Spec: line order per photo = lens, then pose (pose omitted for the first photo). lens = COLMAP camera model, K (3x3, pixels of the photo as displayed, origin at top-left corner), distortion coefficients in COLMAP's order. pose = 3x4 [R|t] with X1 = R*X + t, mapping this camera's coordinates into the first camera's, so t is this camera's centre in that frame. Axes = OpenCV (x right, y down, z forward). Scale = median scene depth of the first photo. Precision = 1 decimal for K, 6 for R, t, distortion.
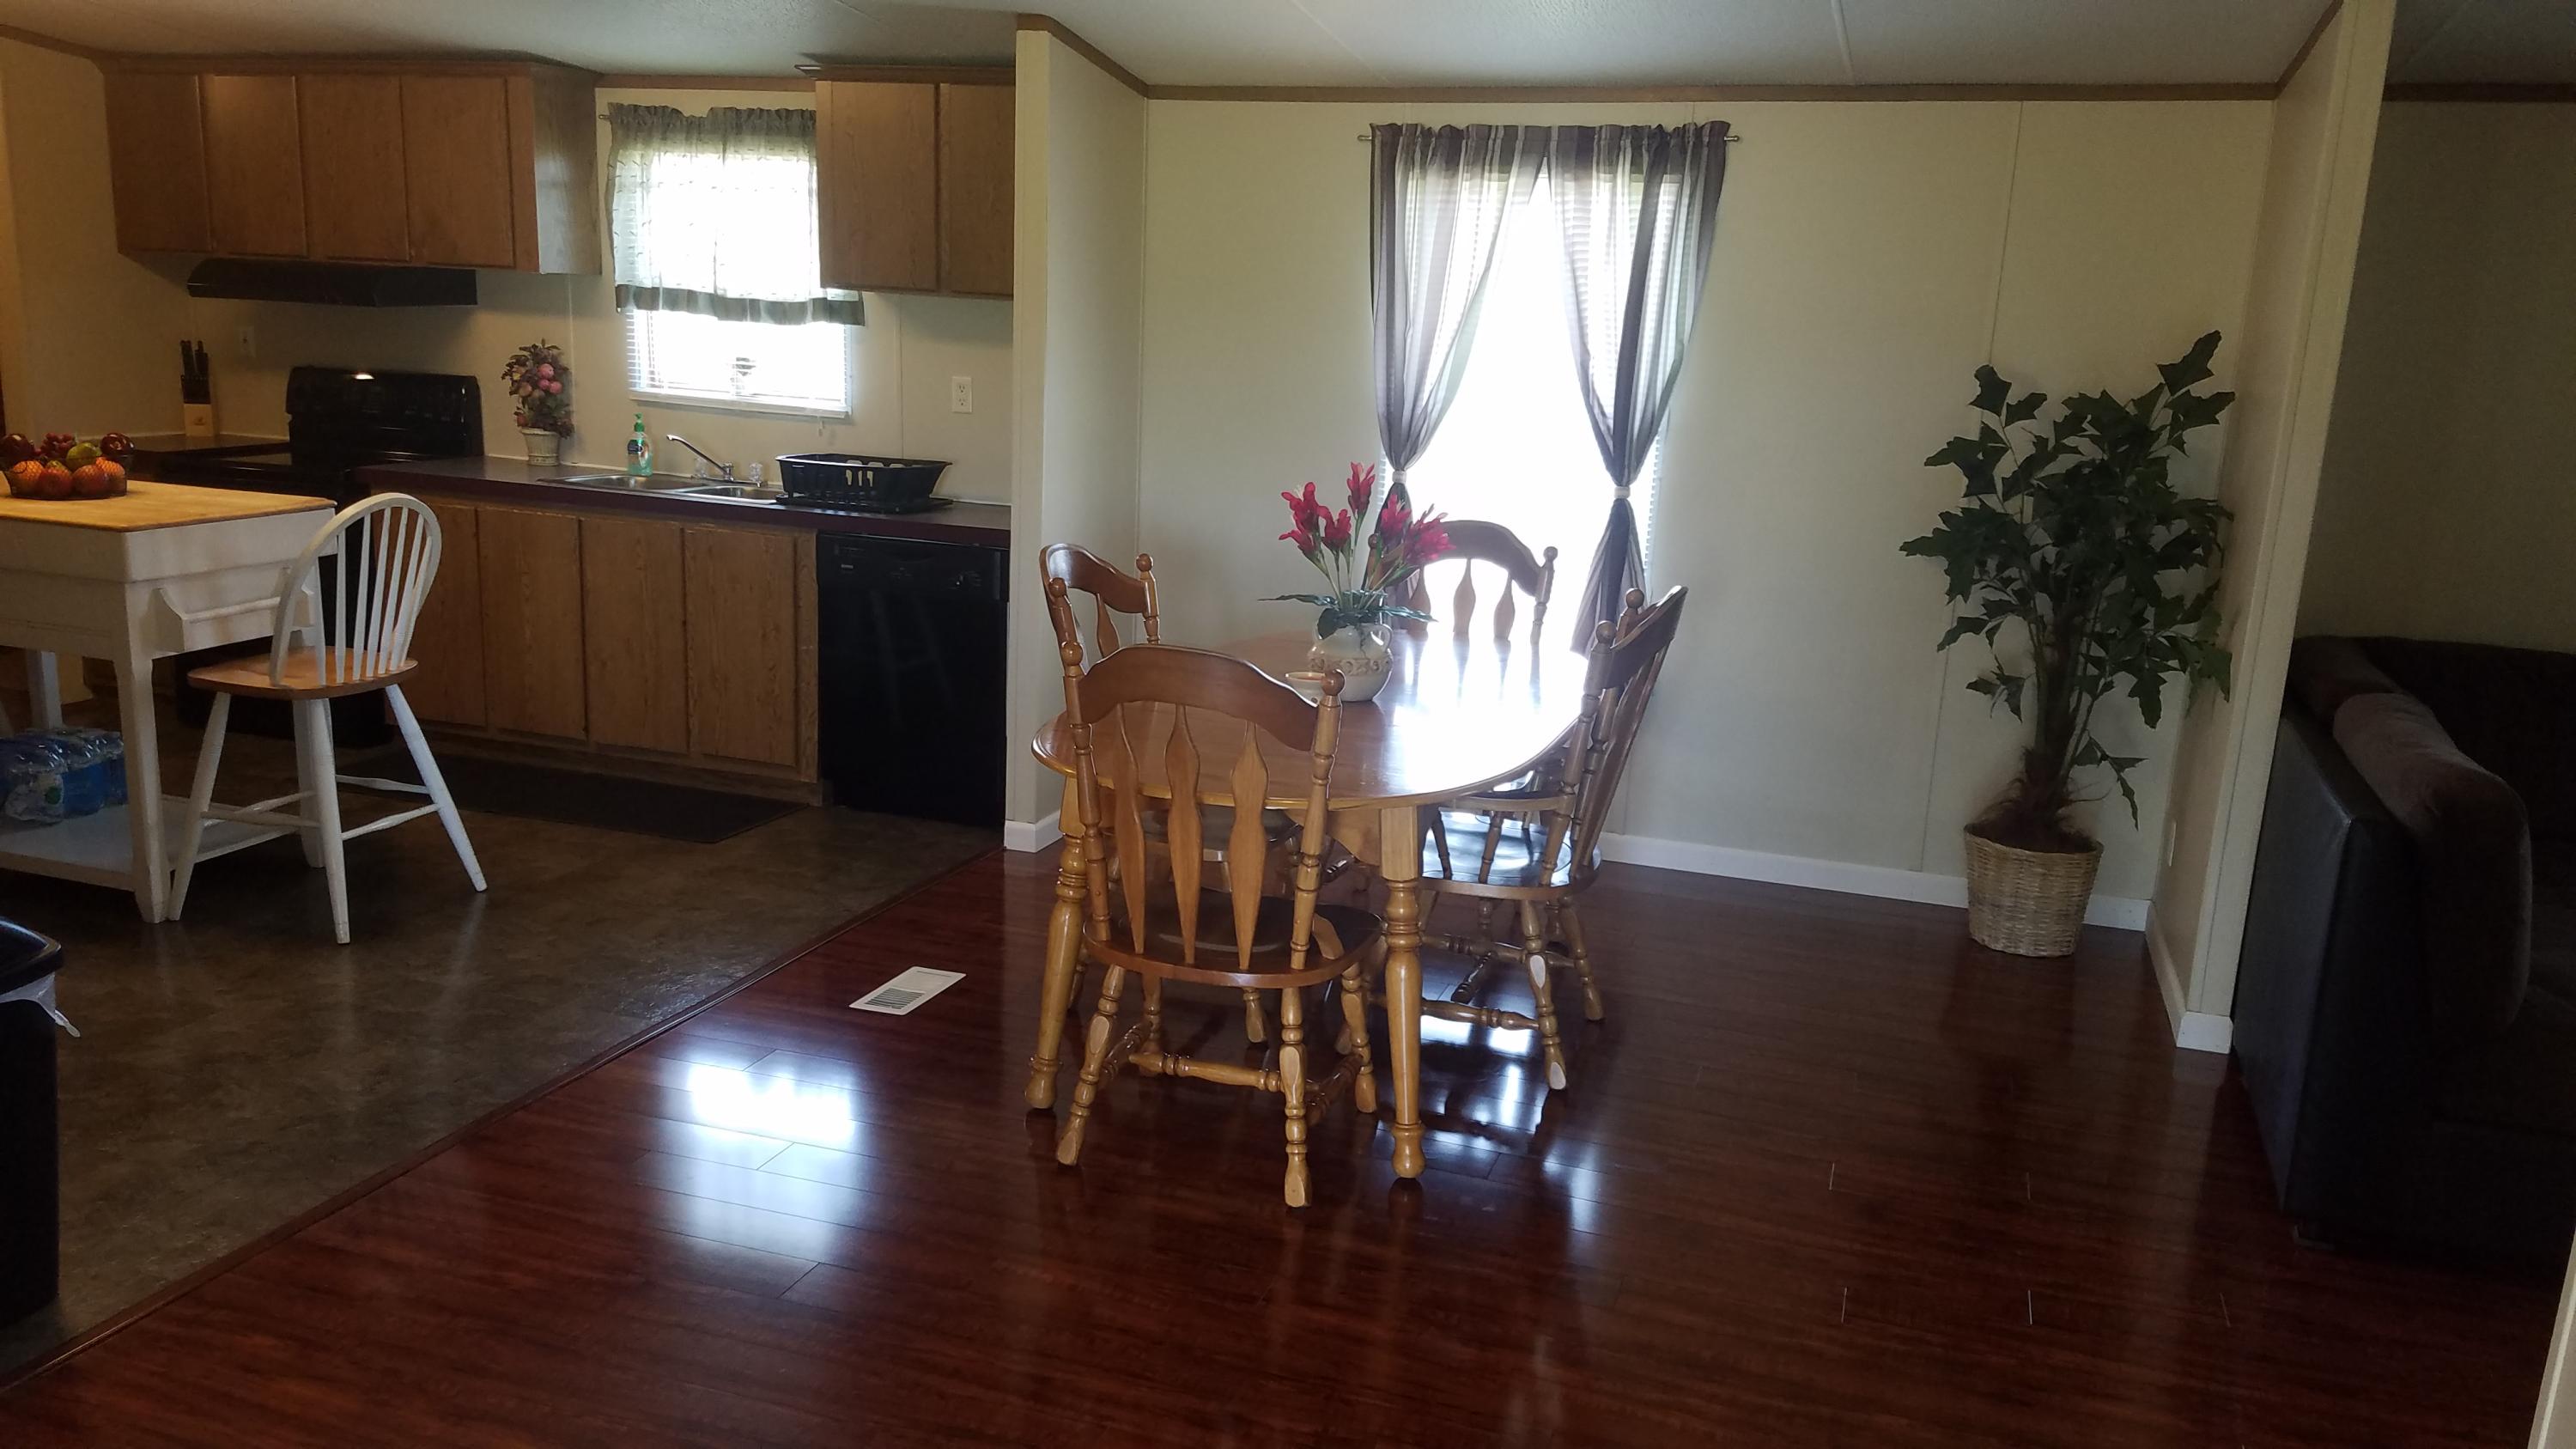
lens RADIAL K [[1856.2, 0, 1227.7], [0, 1856.2, 808.5], [0, 0, 1]] dist [0.052865, -0.080028]
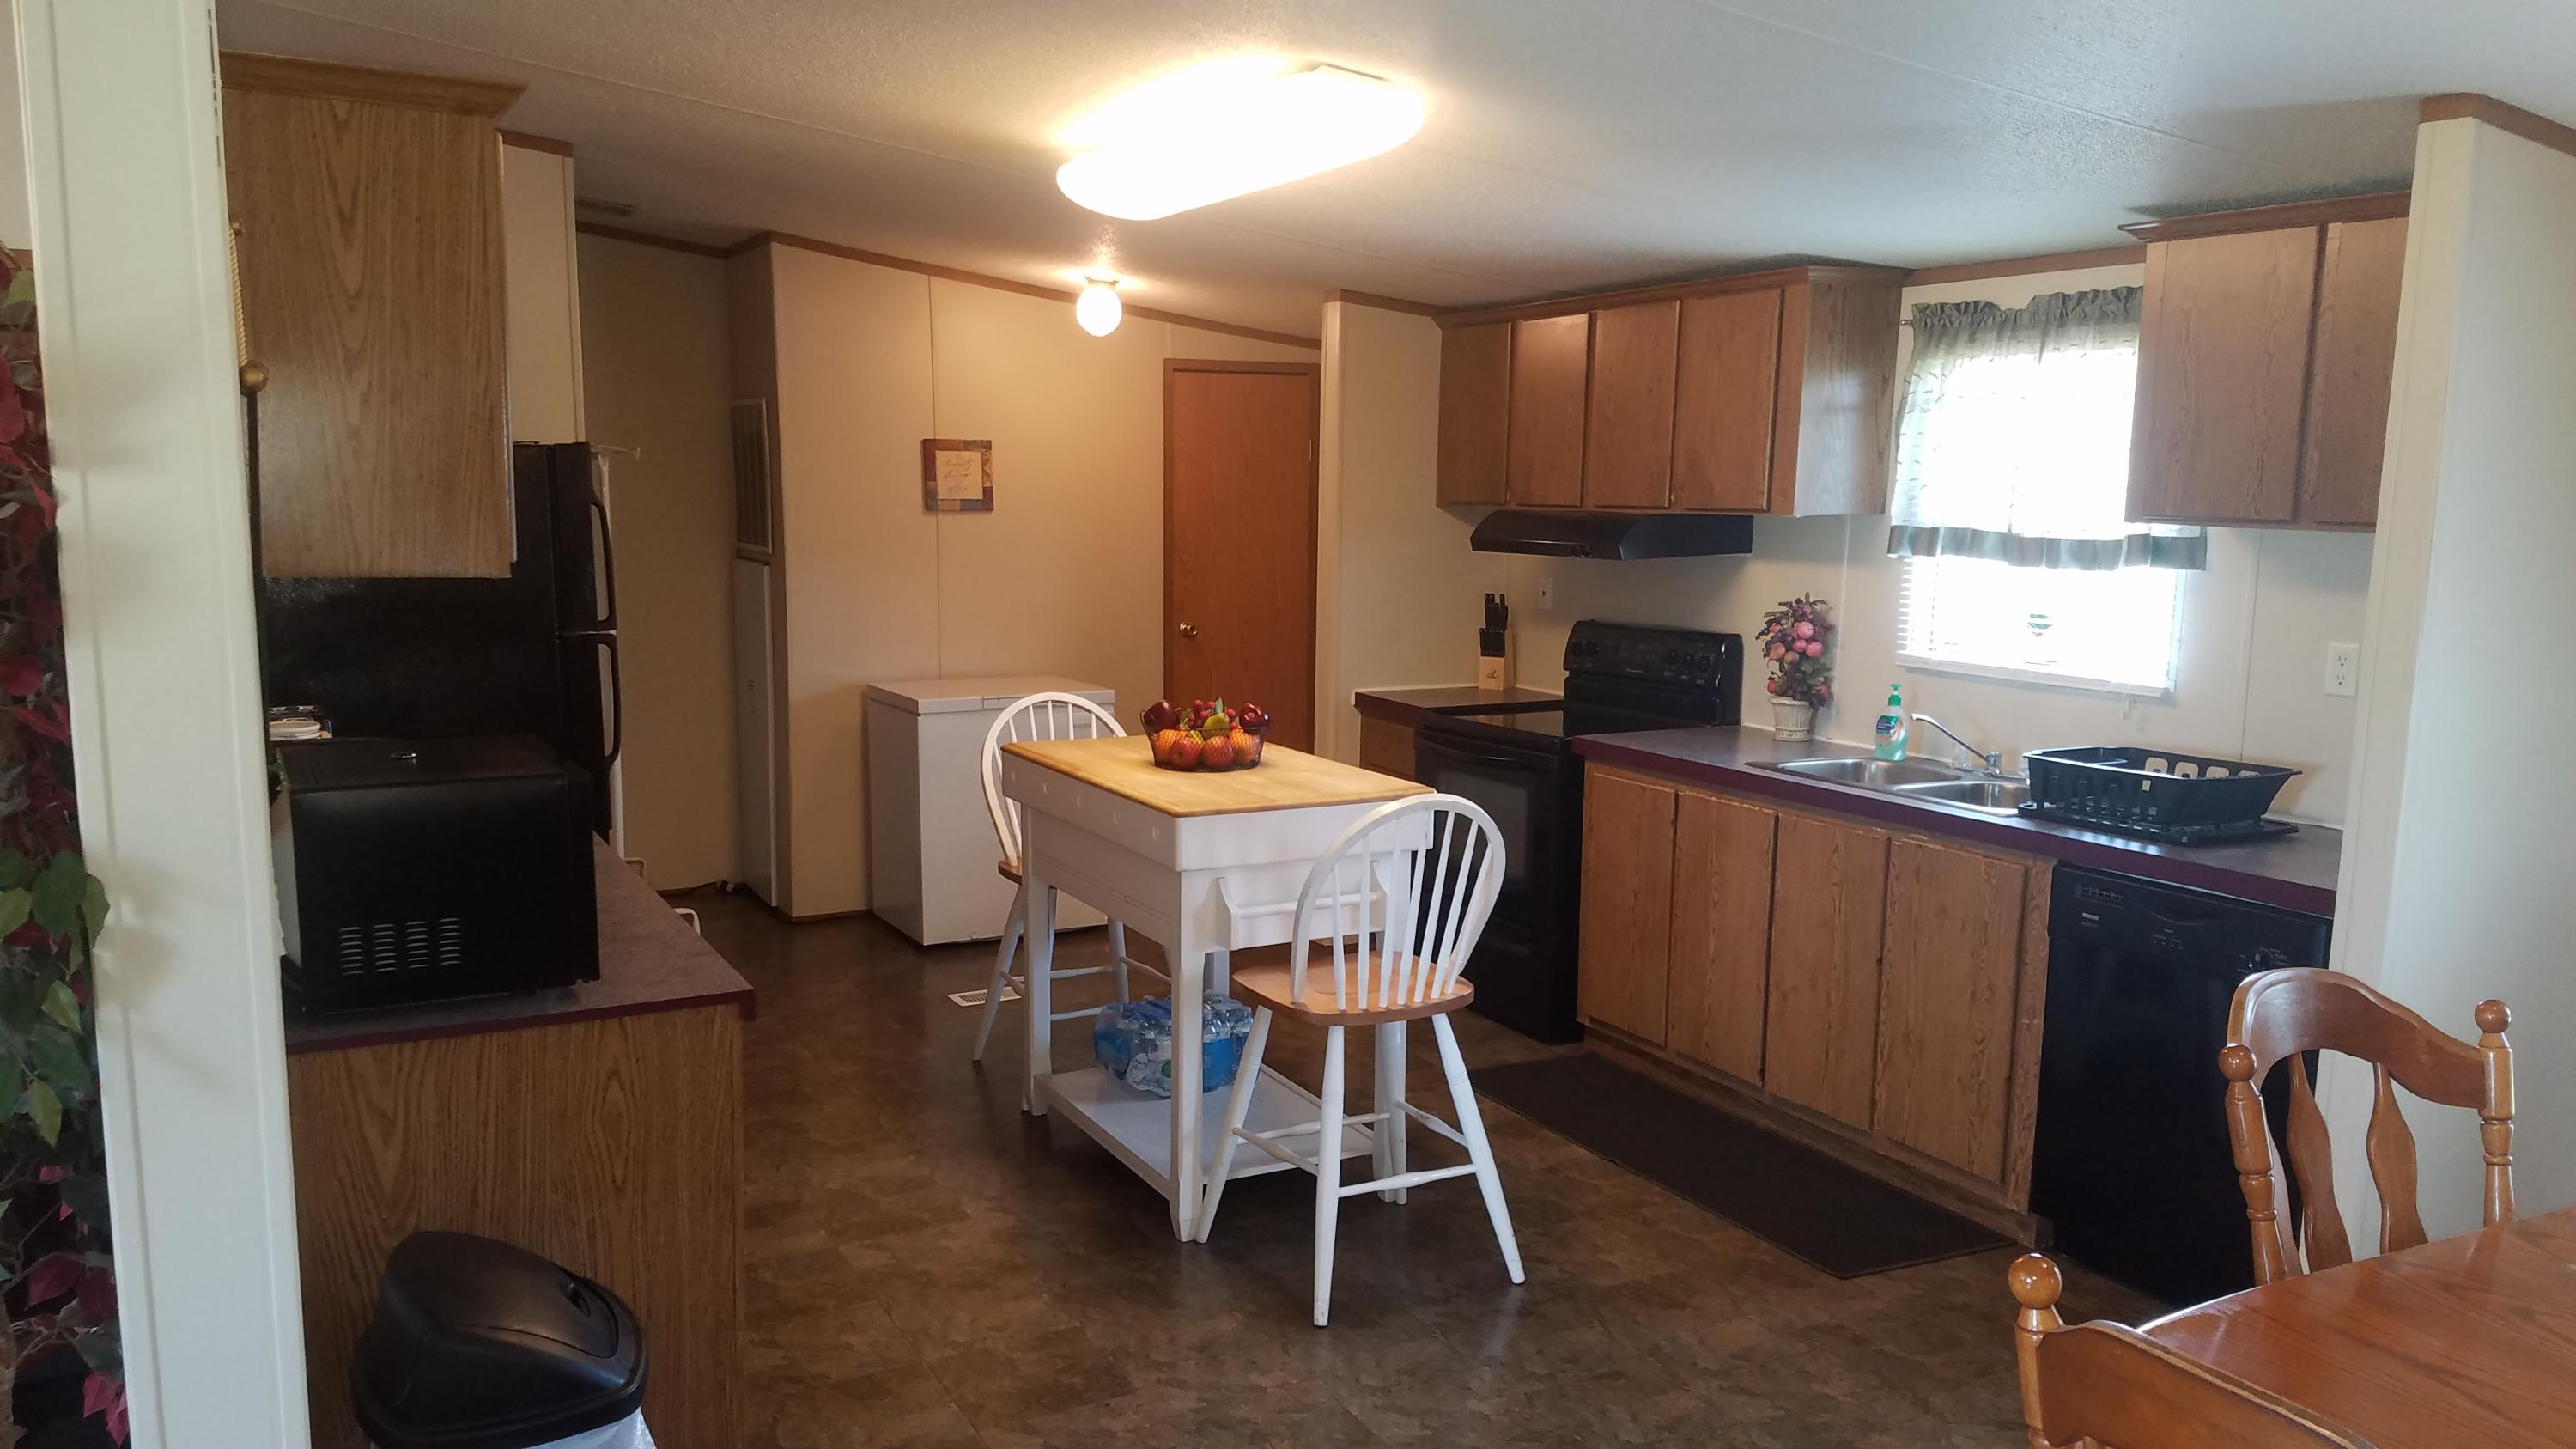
lens RADIAL K [[1918.8, 0, 1295.7], [0, 1918.8, 805.2], [0, 0, 1]] dist [0.172354, -0.272374]
pose [[0.735552, 0.074931, -0.673312, 0.058247], [-0.156546, 0.985766, -0.061313, -0.073270], [0.659133, 0.150503, 0.736812, 0.242088]]
